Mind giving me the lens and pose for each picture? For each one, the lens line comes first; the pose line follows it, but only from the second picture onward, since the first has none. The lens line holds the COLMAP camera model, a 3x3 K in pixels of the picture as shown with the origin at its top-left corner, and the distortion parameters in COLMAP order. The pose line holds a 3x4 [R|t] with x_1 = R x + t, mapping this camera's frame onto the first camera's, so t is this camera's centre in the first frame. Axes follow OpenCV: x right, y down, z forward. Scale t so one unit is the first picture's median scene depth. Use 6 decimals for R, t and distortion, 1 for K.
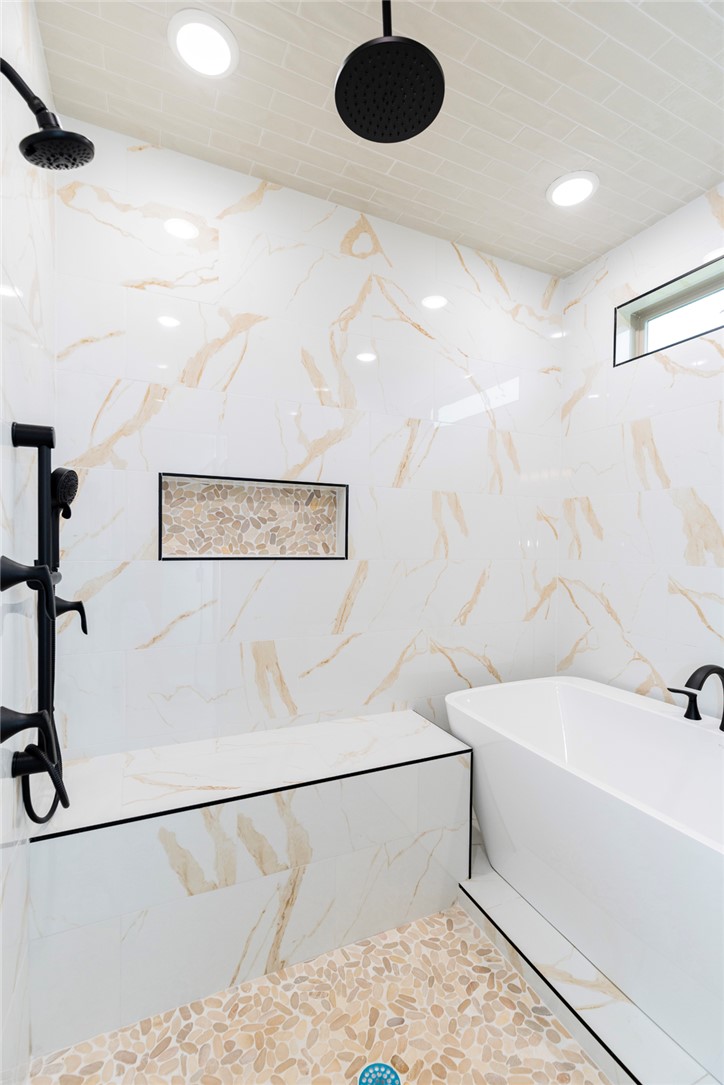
lens RADIAL K [[498.1, 0, 357.2], [0, 498.1, 549.9], [0, 0, 1]] dist [0.002430, -0.000546]
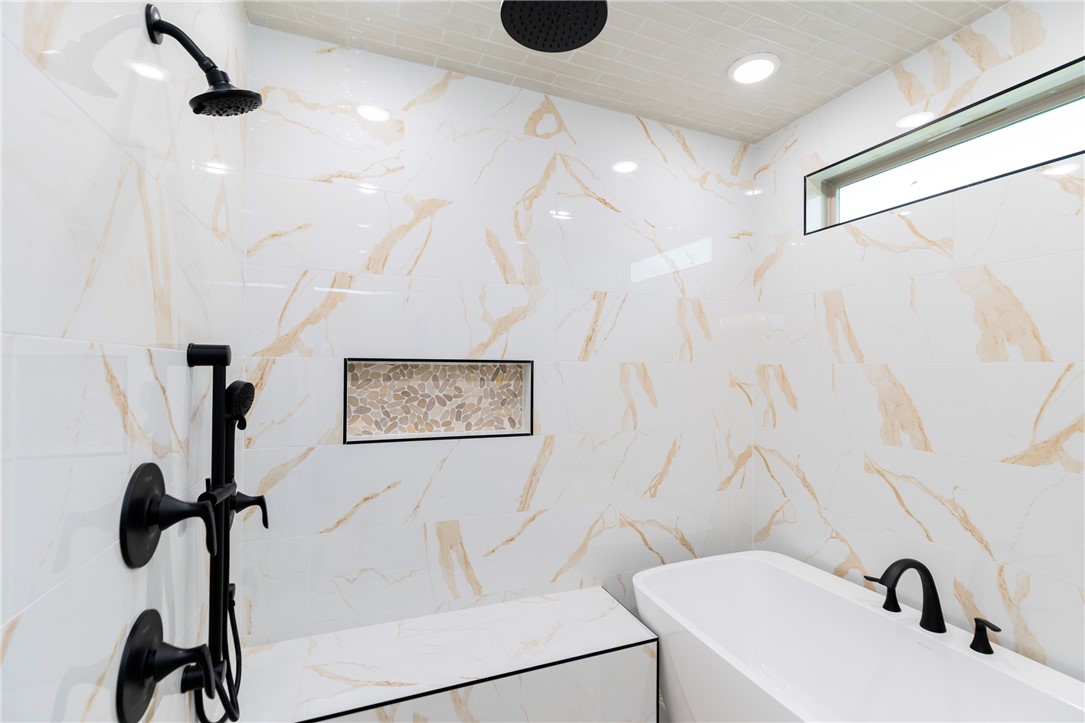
lens RADIAL K [[498.1, 0, 542.4], [0, 498.1, 363.0], [0, 0, 1]] dist [0.002430, -0.000546]
pose [[0.998780, -0.005857, -0.049033, 0.051747], [0.004185, 0.999409, -0.034128, -0.096508], [0.049204, 0.033881, 0.998214, -0.000104]]
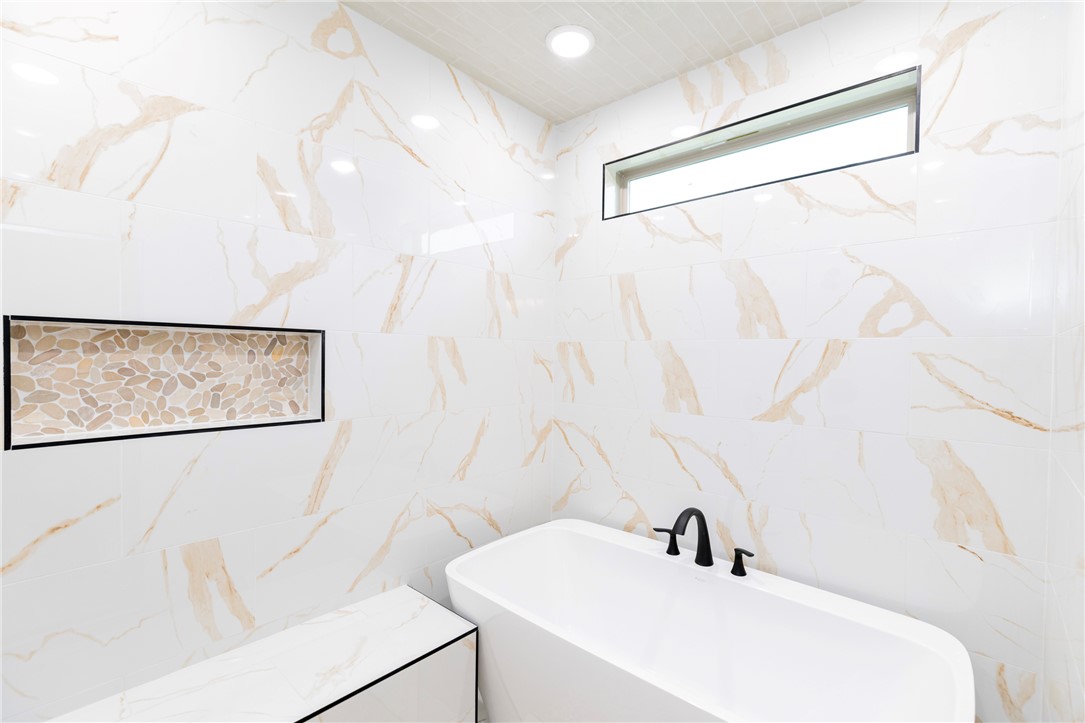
lens RADIAL K [[498.1, 0, 556.2], [0, 498.1, 364.9], [0, 0, 1]] dist [0.002430, -0.000546]
pose [[0.910976, -0.008100, 0.412380, -0.010101], [0.007285, 0.999967, 0.003548, -0.077630], [-0.412396, -0.000228, 0.911005, 0.099712]]
